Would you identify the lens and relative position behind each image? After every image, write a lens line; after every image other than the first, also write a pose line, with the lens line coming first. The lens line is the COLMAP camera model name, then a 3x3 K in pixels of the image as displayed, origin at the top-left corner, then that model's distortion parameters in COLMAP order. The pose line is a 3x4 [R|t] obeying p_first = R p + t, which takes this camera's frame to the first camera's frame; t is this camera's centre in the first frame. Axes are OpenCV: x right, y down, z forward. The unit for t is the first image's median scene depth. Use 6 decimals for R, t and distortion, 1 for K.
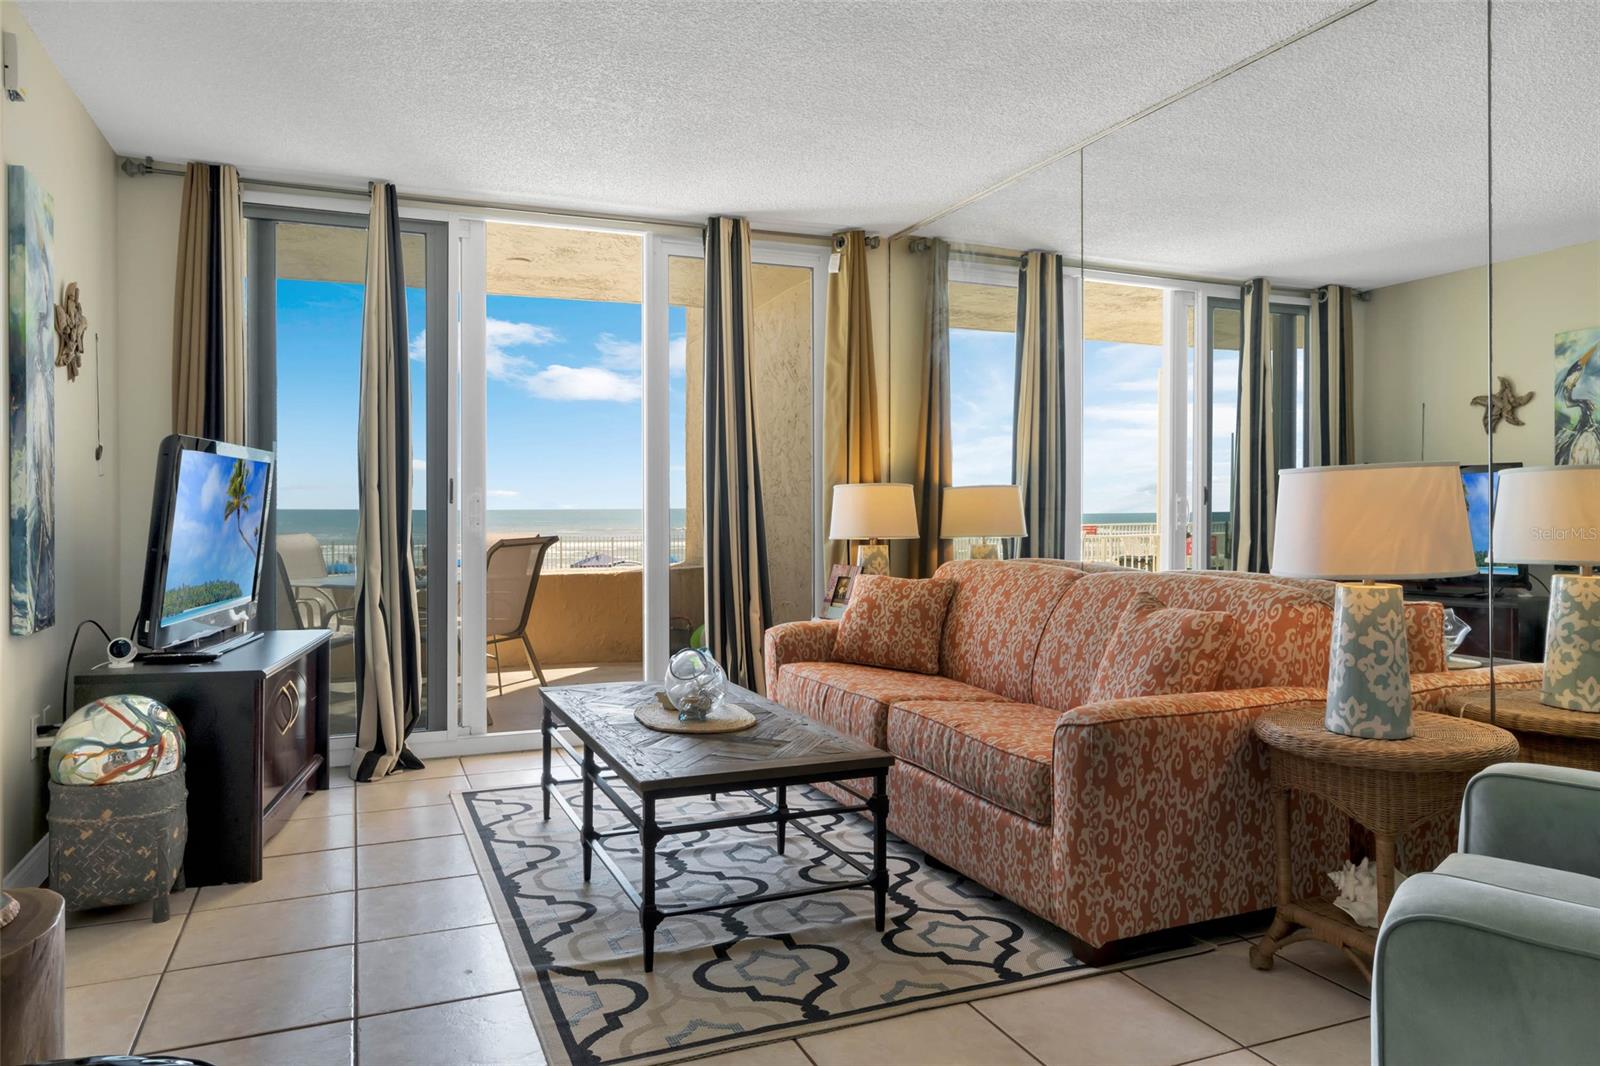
lens RADIAL K [[1076.3, 0, 803.9], [0, 1076.3, 503.3], [0, 0, 1]] dist [-0.006201, 0.008780]
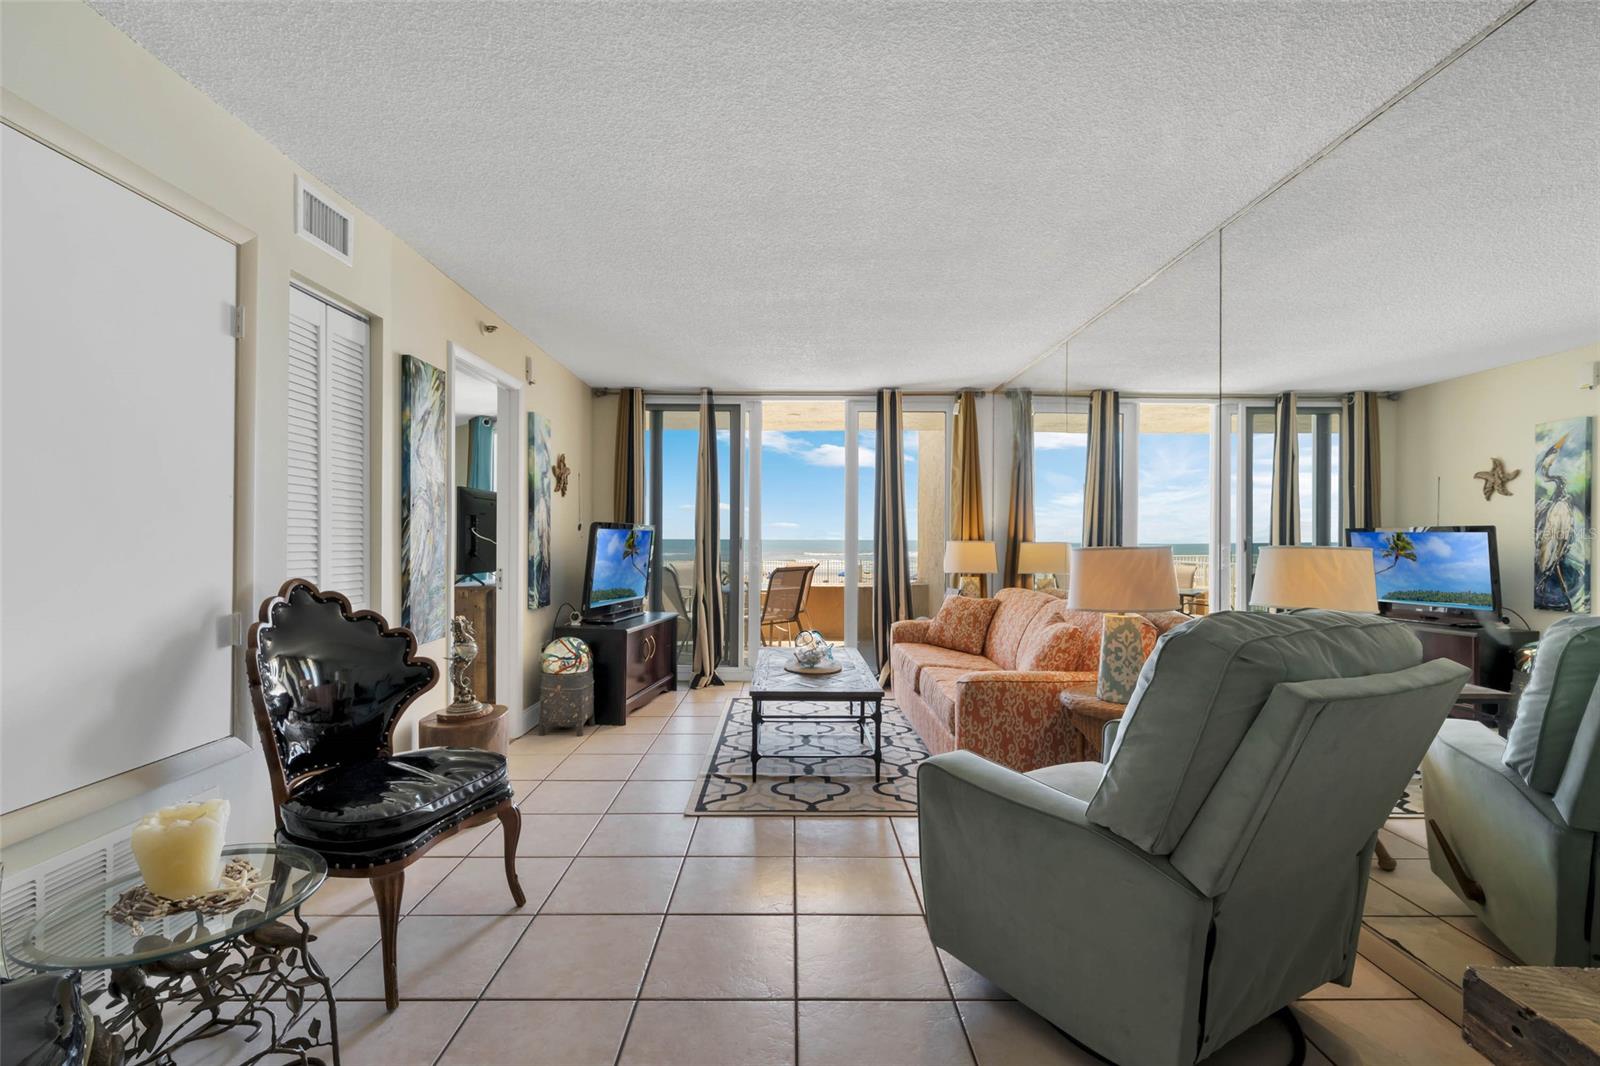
lens RADIAL K [[710.1, 0, 794.5], [0, 710.1, 535.3], [0, 0, 1]] dist [-0.000761, 0.000214]
pose [[0.923224, 0.004165, -0.384241, 0.345398], [-0.004227, 0.999991, 0.000685, -0.037112], [0.384240, 0.000992, 0.923233, -0.191204]]
